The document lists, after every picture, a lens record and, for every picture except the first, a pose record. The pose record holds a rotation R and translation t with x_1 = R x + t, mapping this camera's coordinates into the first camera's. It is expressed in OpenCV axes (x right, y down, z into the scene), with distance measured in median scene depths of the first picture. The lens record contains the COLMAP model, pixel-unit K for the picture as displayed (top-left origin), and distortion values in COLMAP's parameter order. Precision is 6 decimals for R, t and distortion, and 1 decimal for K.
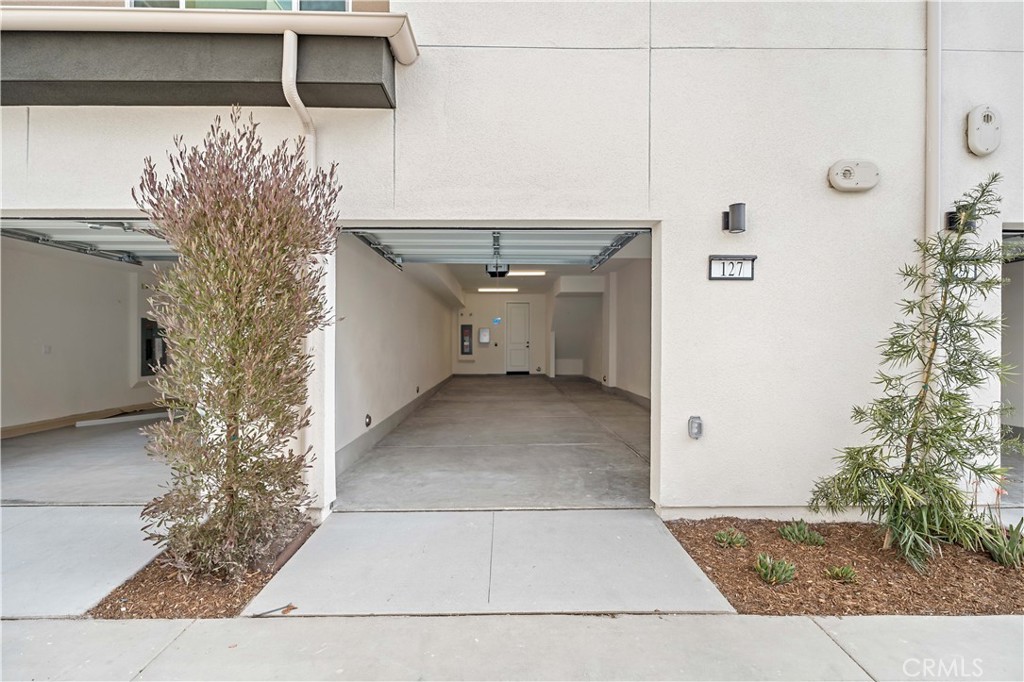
lens RADIAL K [[463.8, 0, 508.4], [0, 463.8, 343.1], [0, 0, 1]] dist [0.002479, -0.001433]
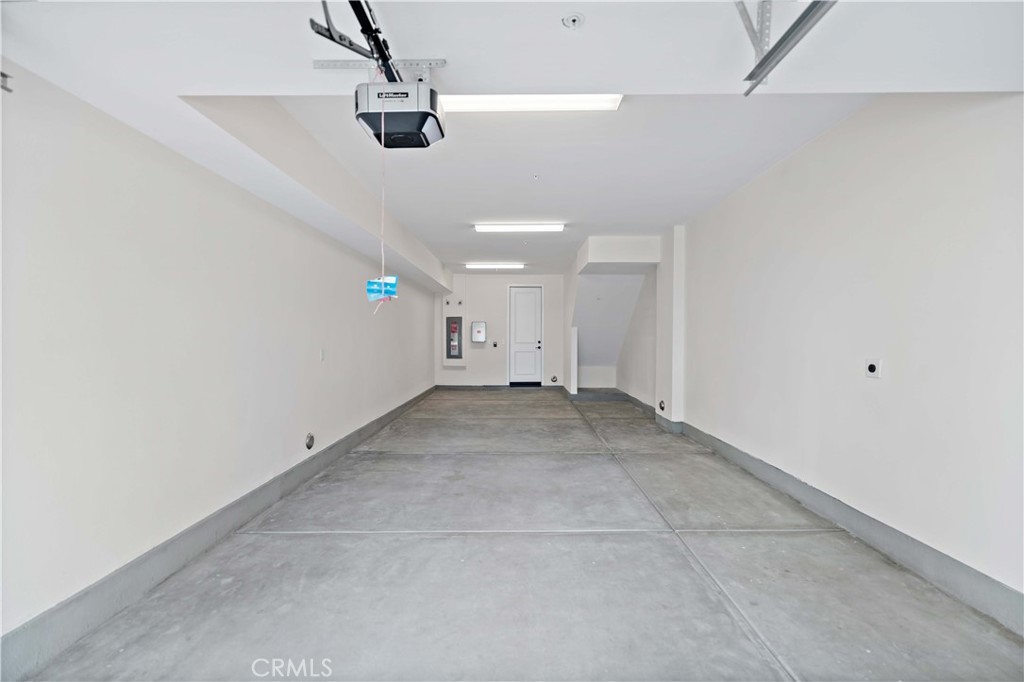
lens RADIAL K [[463.8, 0, 515.6], [0, 463.8, 335.7], [0, 0, 1]] dist [0.002479, -0.001433]
pose [[0.999708, 0.001755, -0.024085, 0.024634], [-0.001834, 0.999993, -0.003292, -0.009156], [0.024079, 0.003335, 0.999704, 0.302996]]
